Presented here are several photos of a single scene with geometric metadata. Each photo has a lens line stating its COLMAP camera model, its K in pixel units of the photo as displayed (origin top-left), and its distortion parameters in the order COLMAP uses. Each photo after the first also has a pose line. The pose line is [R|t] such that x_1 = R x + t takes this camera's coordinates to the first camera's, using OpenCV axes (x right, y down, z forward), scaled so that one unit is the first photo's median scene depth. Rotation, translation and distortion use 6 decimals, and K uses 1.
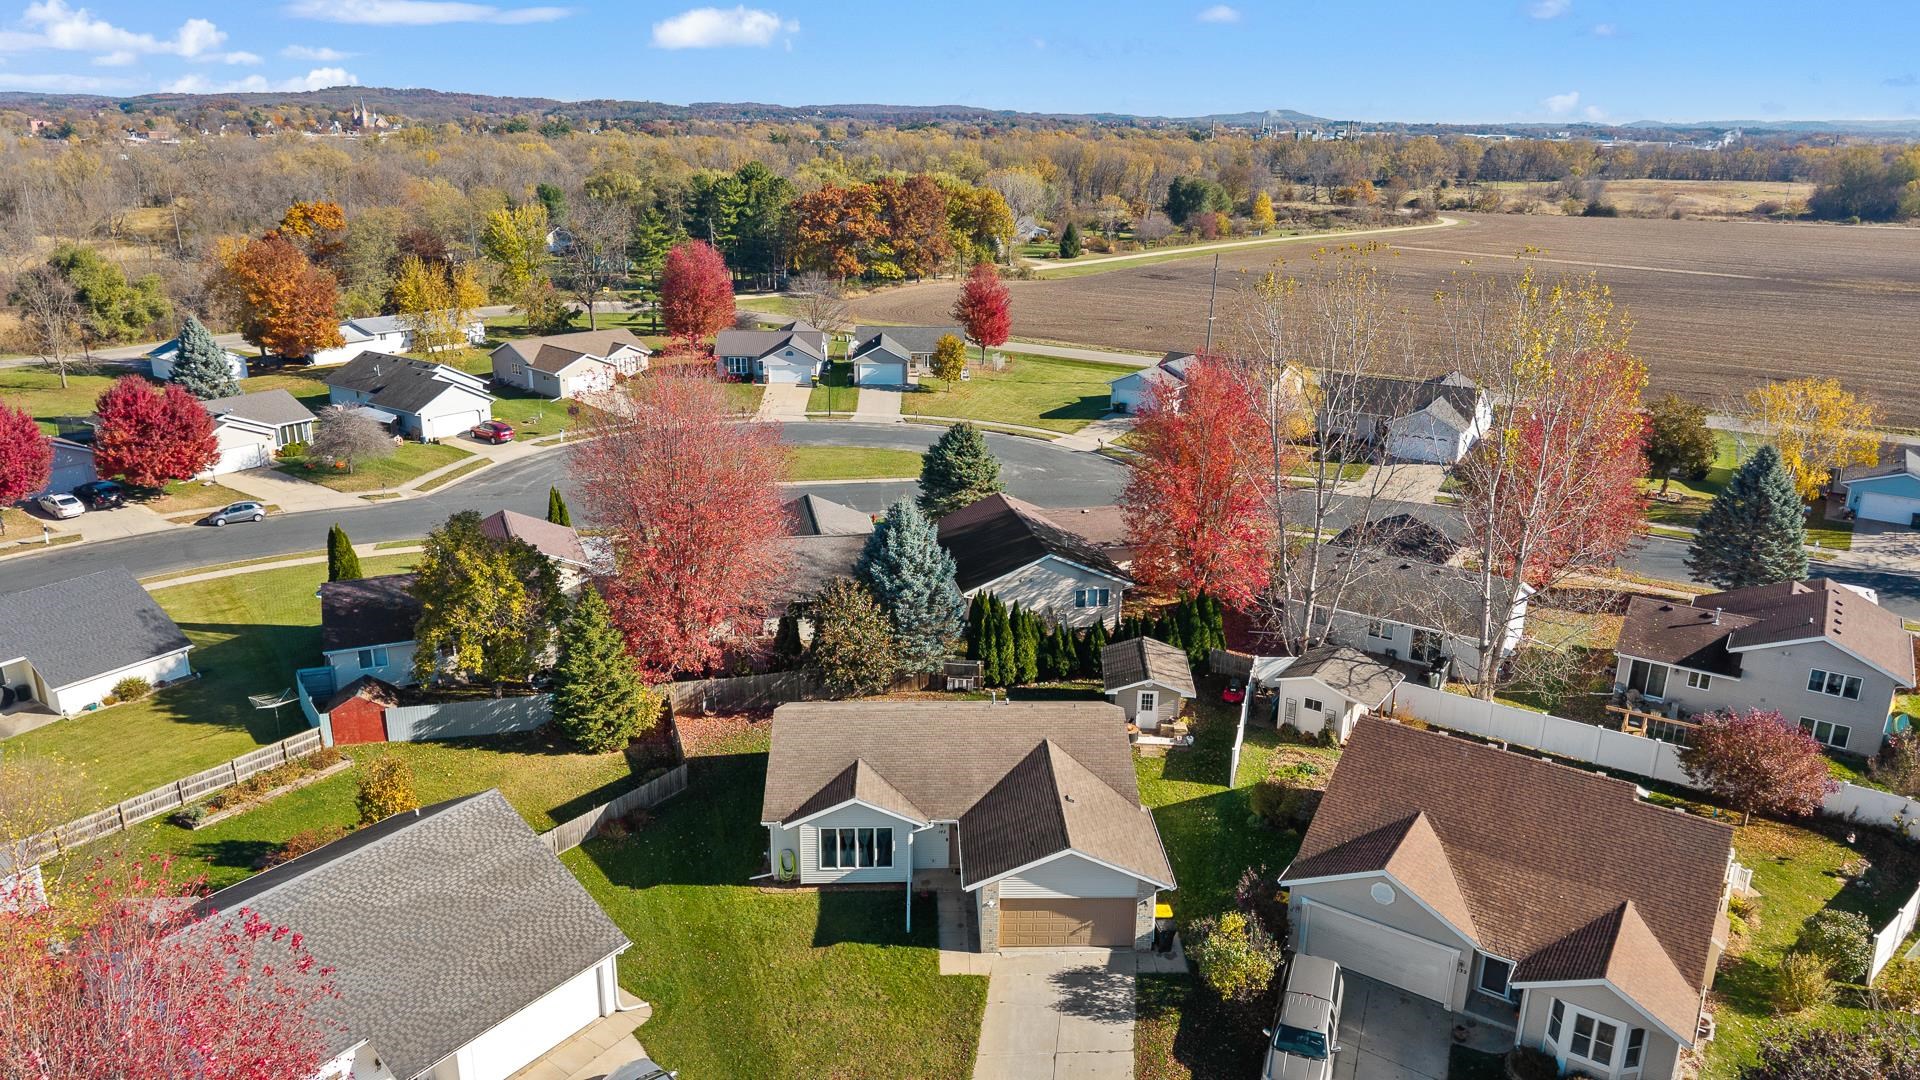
lens RADIAL K [[1264.8, 0, 963.4], [0, 1264.8, 514.8], [0, 0, 1]] dist [-0.001563, -0.003513]
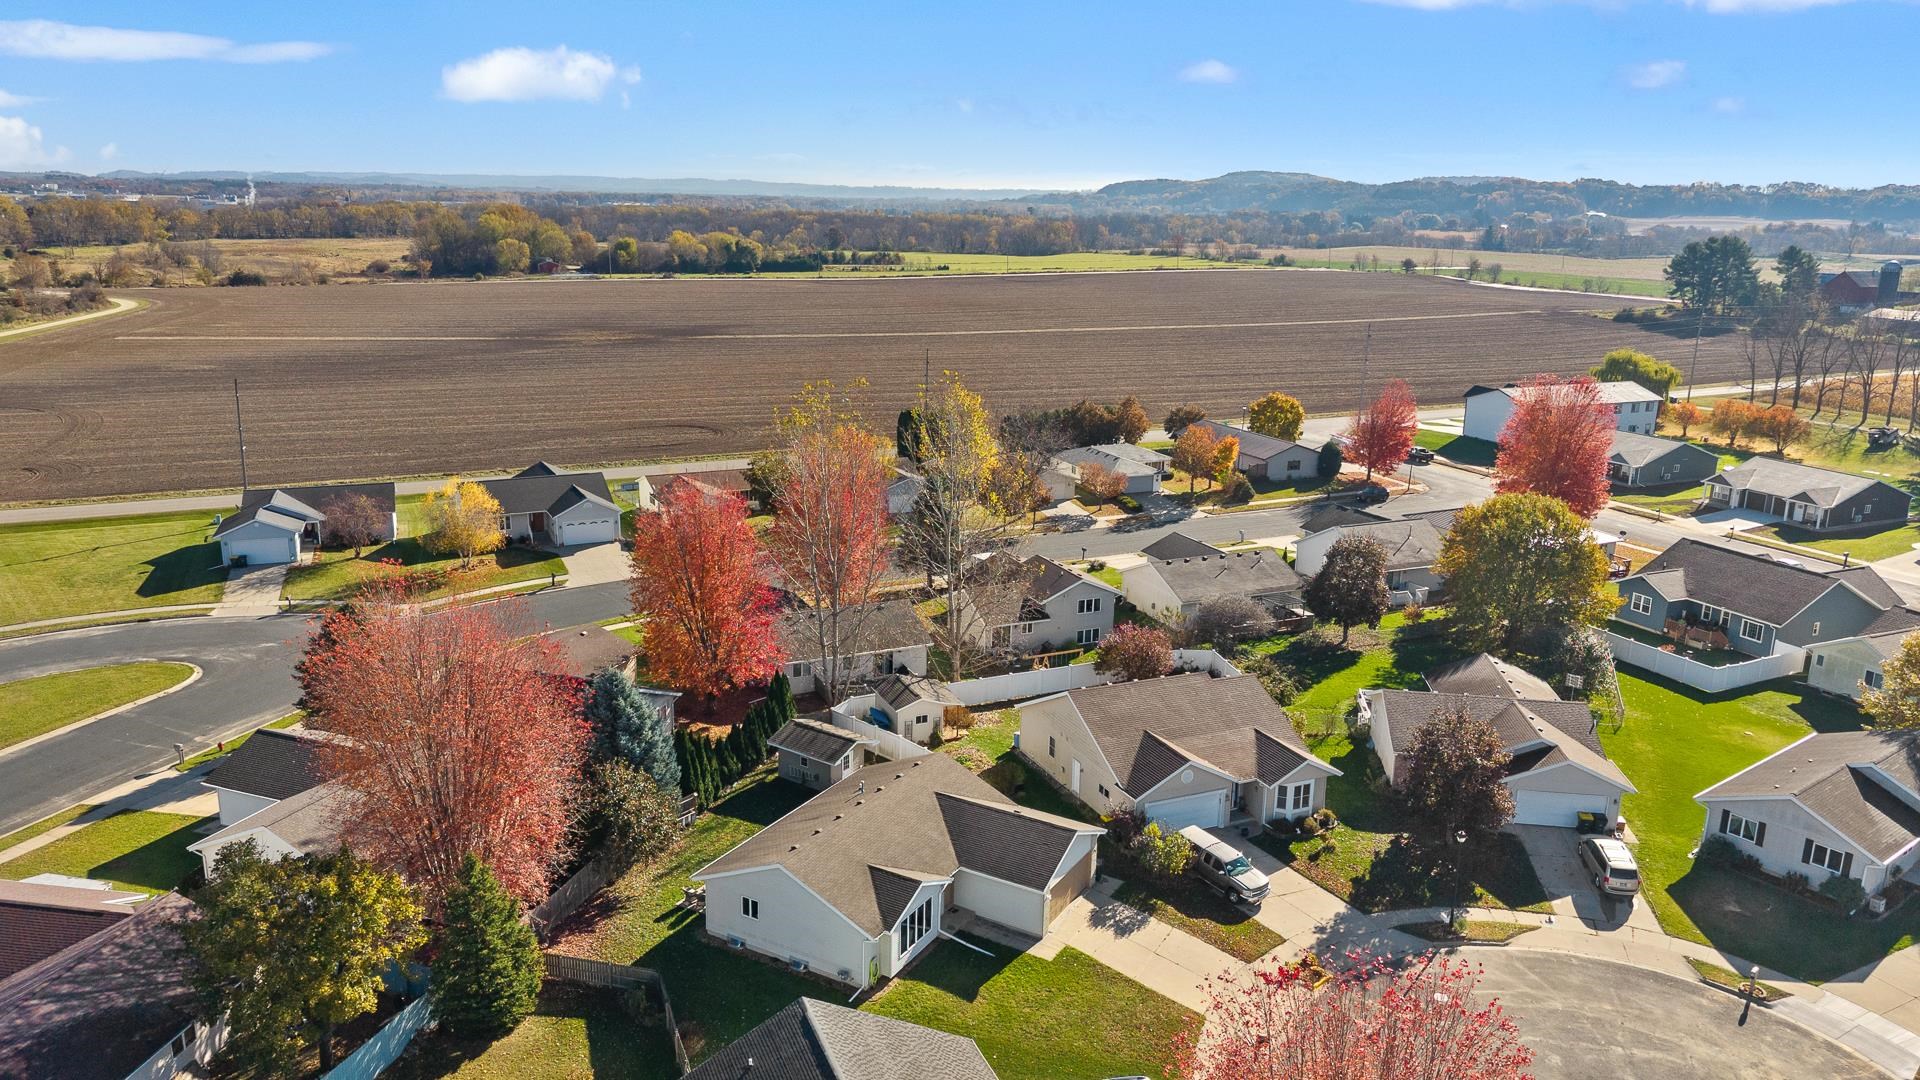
lens RADIAL K [[1264.8, 0, 963.4], [0, 1264.8, 514.8], [0, 0, 1]] dist [-0.001563, -0.003513]
pose [[0.546095, -0.199544, 0.813611, -1.043556], [0.236577, 0.968418, 0.078721, -0.217030], [-0.803624, 0.149493, 0.576056, 0.231826]]
